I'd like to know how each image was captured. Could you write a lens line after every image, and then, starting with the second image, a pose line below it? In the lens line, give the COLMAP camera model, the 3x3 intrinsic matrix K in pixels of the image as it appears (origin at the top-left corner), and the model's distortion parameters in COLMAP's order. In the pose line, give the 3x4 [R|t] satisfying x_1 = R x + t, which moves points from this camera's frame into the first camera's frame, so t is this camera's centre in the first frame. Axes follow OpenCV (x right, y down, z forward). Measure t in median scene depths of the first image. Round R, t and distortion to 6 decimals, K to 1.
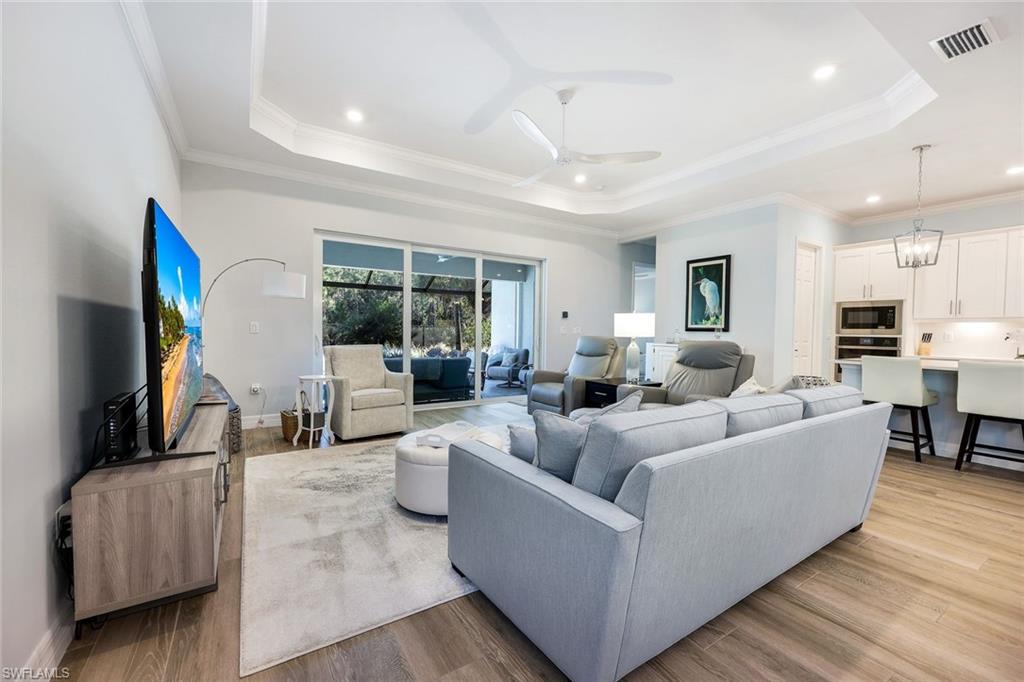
lens RADIAL K [[420.6, 0, 510.8], [0, 420.6, 353.3], [0, 0, 1]] dist [0.002865, 0.000153]
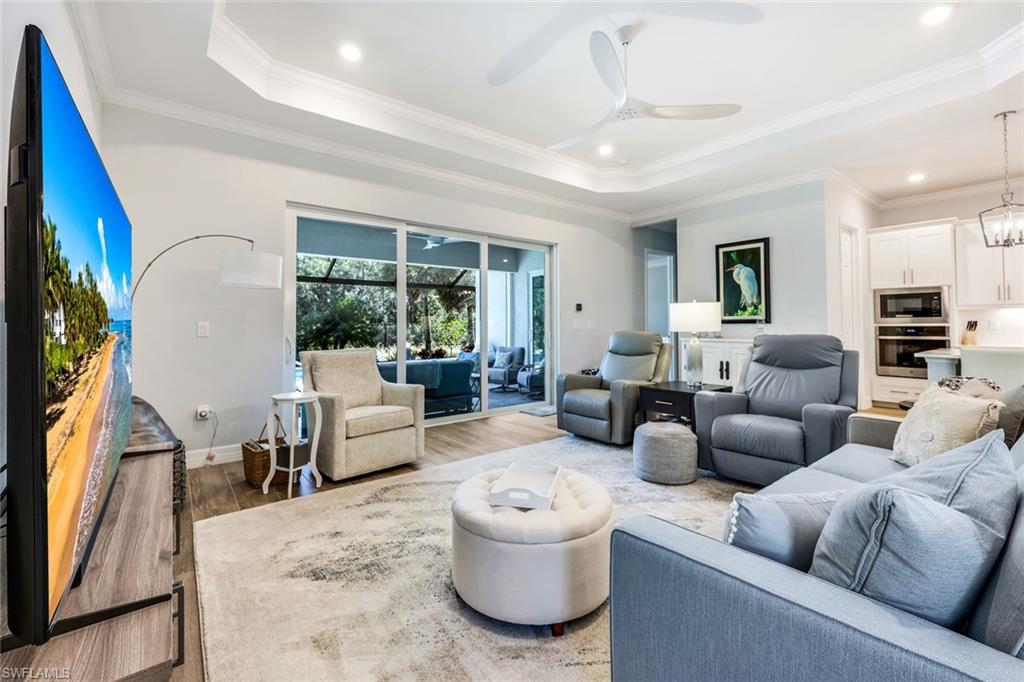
lens RADIAL K [[420.6, 0, 499.9], [0, 420.6, 323.6], [0, 0, 1]] dist [0.002865, 0.000153]
pose [[0.994481, -0.018233, 0.103320, -0.165827], [0.024460, 0.997939, -0.059330, -0.013814], [-0.102026, 0.061529, 0.992877, 0.208230]]
